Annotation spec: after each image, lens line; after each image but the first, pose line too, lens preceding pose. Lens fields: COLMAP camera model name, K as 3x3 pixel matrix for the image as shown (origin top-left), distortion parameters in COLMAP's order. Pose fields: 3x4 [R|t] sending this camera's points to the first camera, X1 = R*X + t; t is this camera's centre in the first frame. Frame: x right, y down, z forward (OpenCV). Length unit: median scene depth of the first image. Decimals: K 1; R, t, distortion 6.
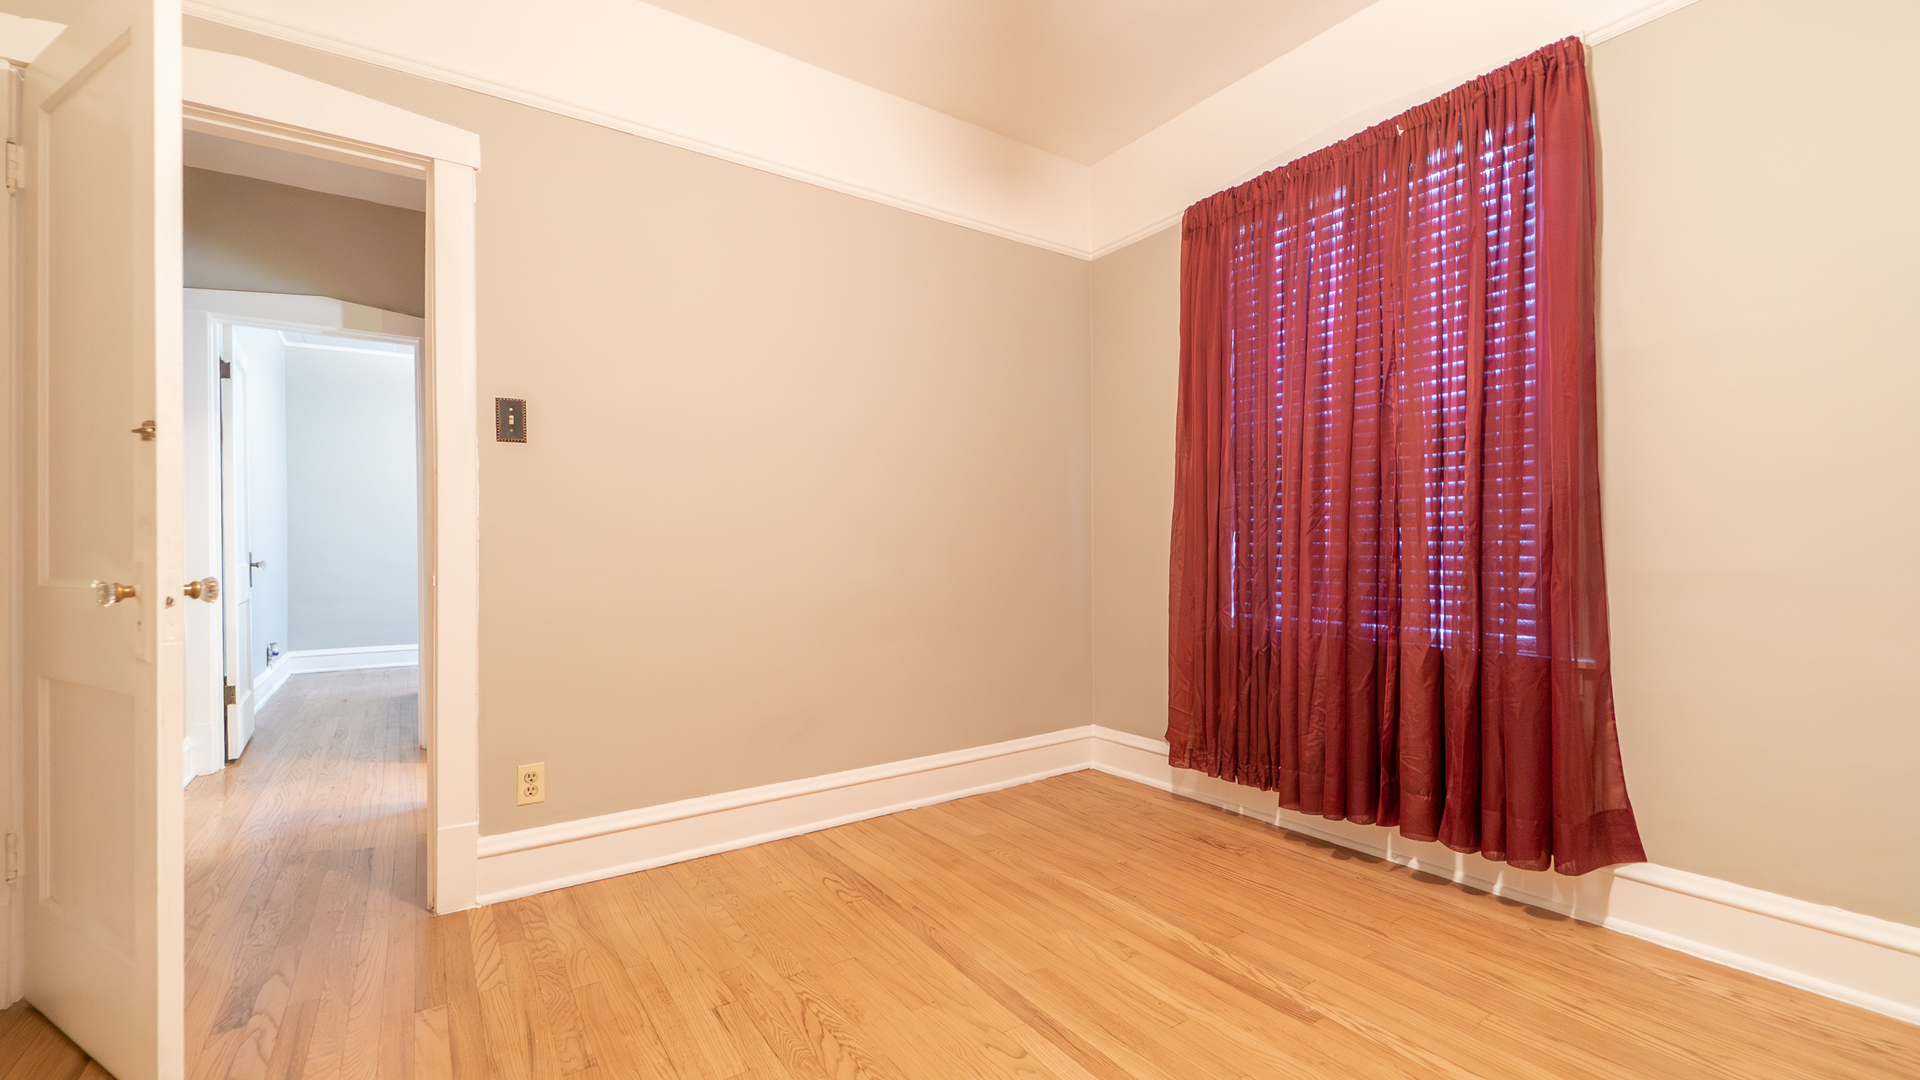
lens RADIAL K [[776.1, 0, 962.2], [0, 776.1, 556.0], [0, 0, 1]] dist [-0.001836, -0.000898]
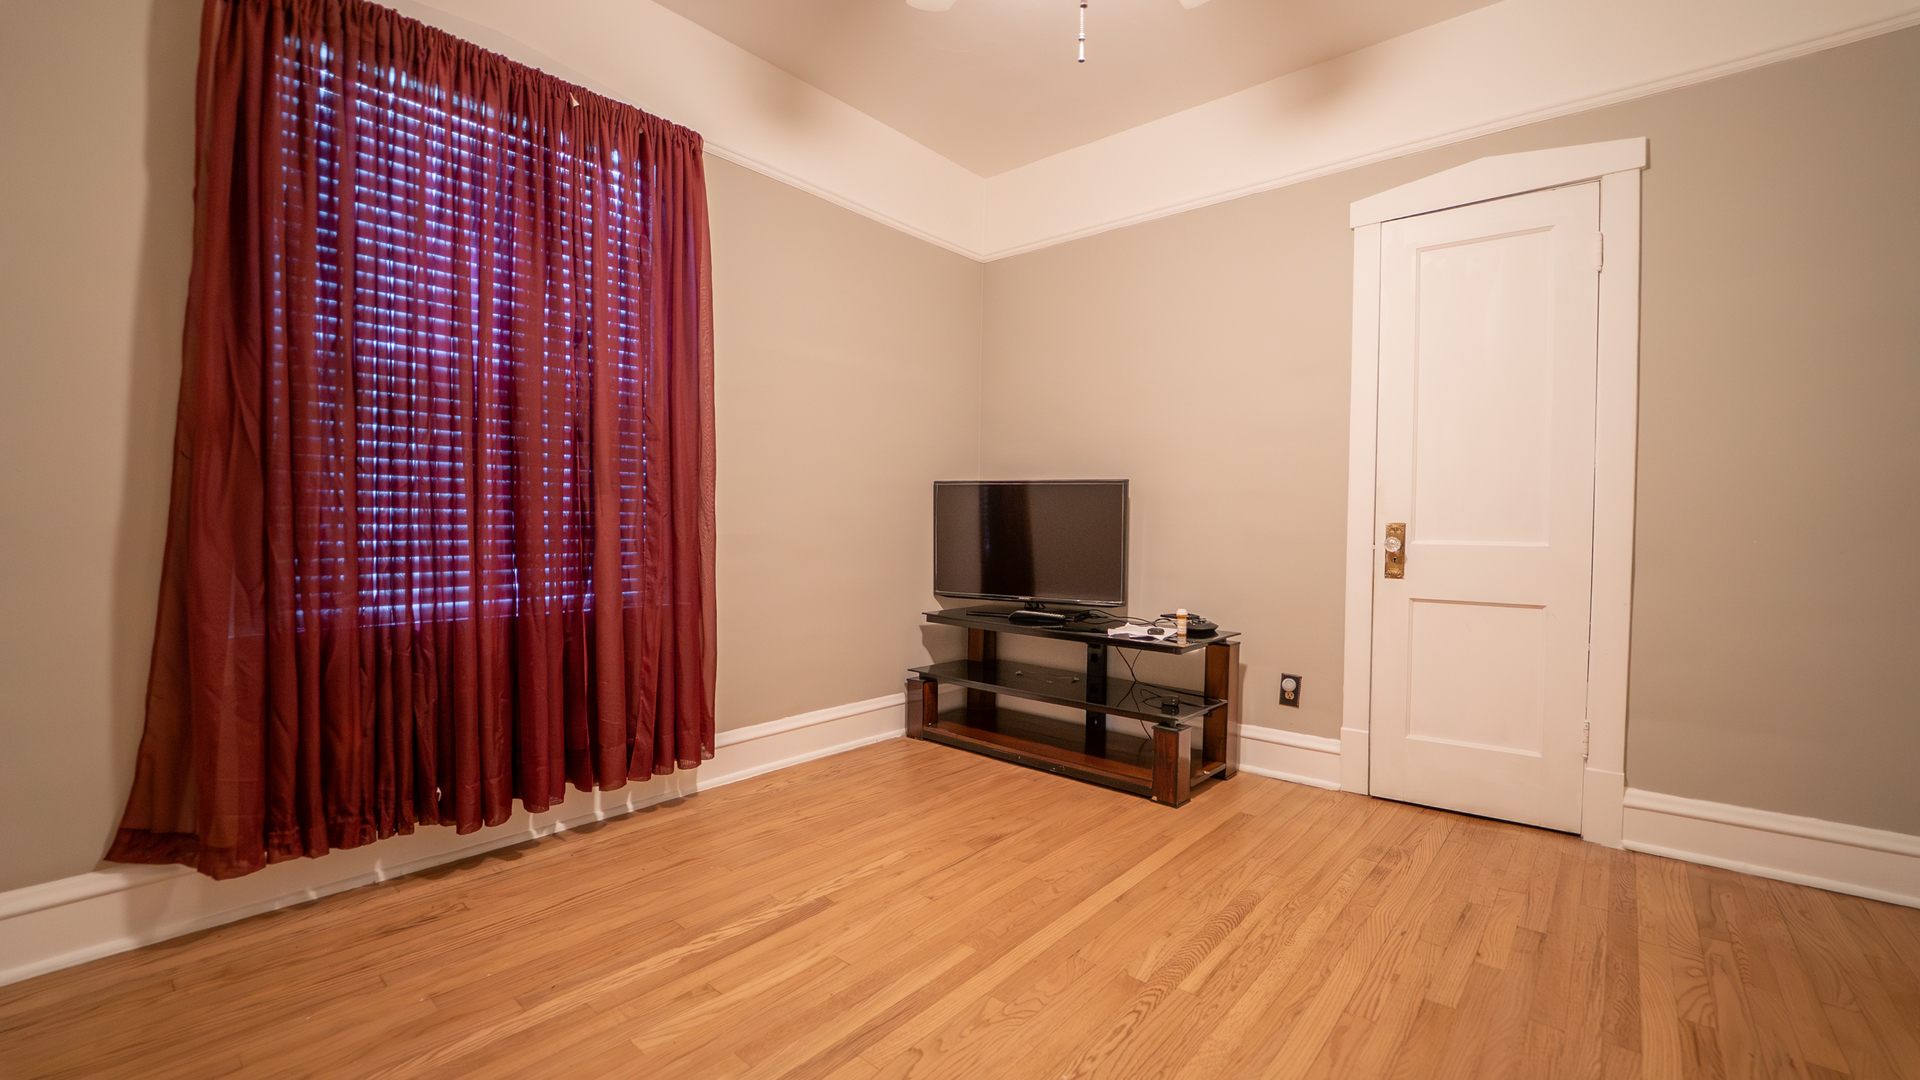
lens RADIAL K [[776.1, 0, 963.4], [0, 776.1, 539.9], [0, 0, 1]] dist [-0.001836, -0.000898]
pose [[-0.242709, -0.016873, 0.969952, -0.574946], [-0.003314, 0.999857, 0.016564, 0.001495], [-0.970093, 0.000806, -0.242730, 0.796725]]
